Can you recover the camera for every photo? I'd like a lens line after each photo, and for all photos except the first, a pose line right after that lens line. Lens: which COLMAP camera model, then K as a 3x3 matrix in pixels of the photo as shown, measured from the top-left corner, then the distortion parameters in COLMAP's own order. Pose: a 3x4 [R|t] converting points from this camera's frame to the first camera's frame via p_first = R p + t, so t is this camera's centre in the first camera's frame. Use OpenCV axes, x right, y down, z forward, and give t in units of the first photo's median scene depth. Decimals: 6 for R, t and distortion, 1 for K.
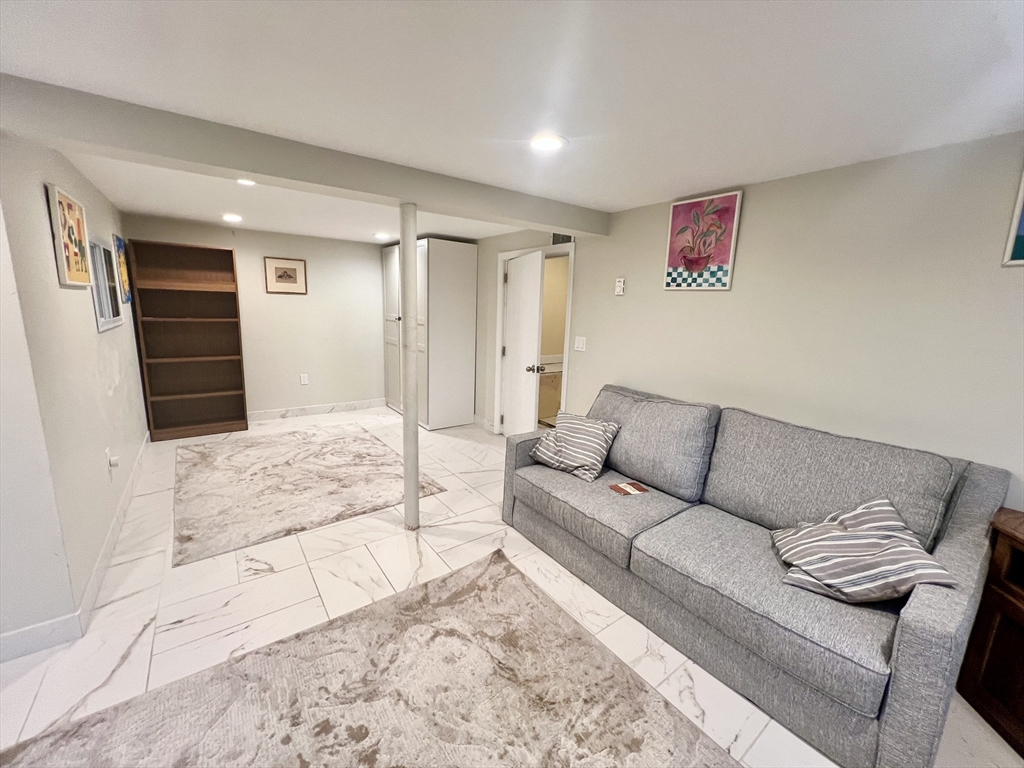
lens RADIAL K [[409.0, 0, 512.8], [0, 409.0, 383.2], [0, 0, 1]] dist [-0.003668, 0.000513]
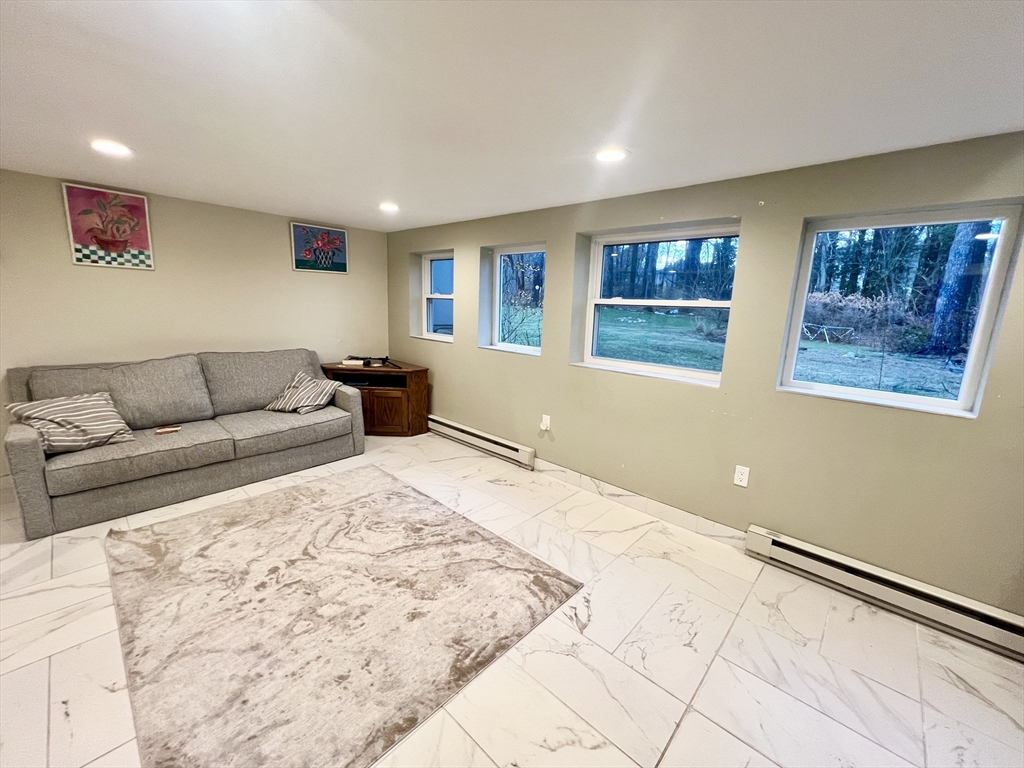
lens RADIAL K [[409.0, 0, 512.4], [0, 409.0, 382.4], [0, 0, 1]] dist [-0.003668, 0.000513]
pose [[-0.184379, -0.227447, 0.956176, -1.052708], [0.138174, 0.957195, 0.254334, -0.054599], [-0.973094, 0.179013, -0.145059, 0.118466]]
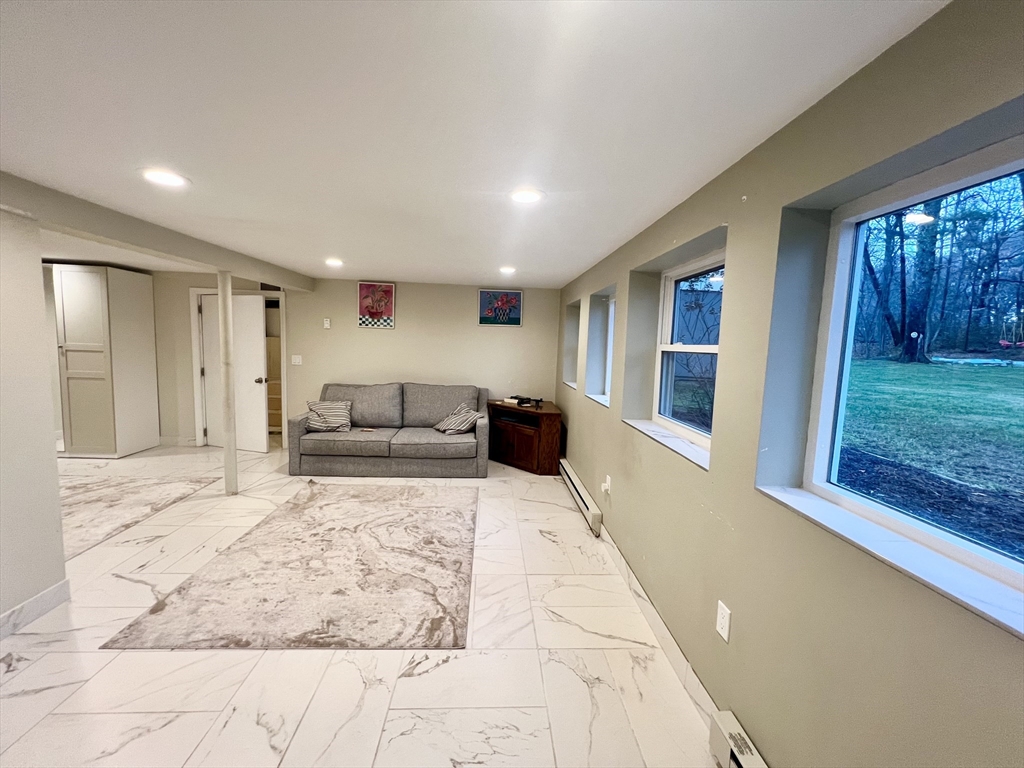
lens RADIAL K [[409.0, 0, 512.6], [0, 409.0, 382.4], [0, 0, 1]] dist [-0.003668, 0.000513]
pose [[0.550783, -0.095133, 0.829209, -0.908734], [0.136670, 0.990353, 0.022840, 0.080198], [-0.823383, 0.100748, 0.558471, -0.652942]]
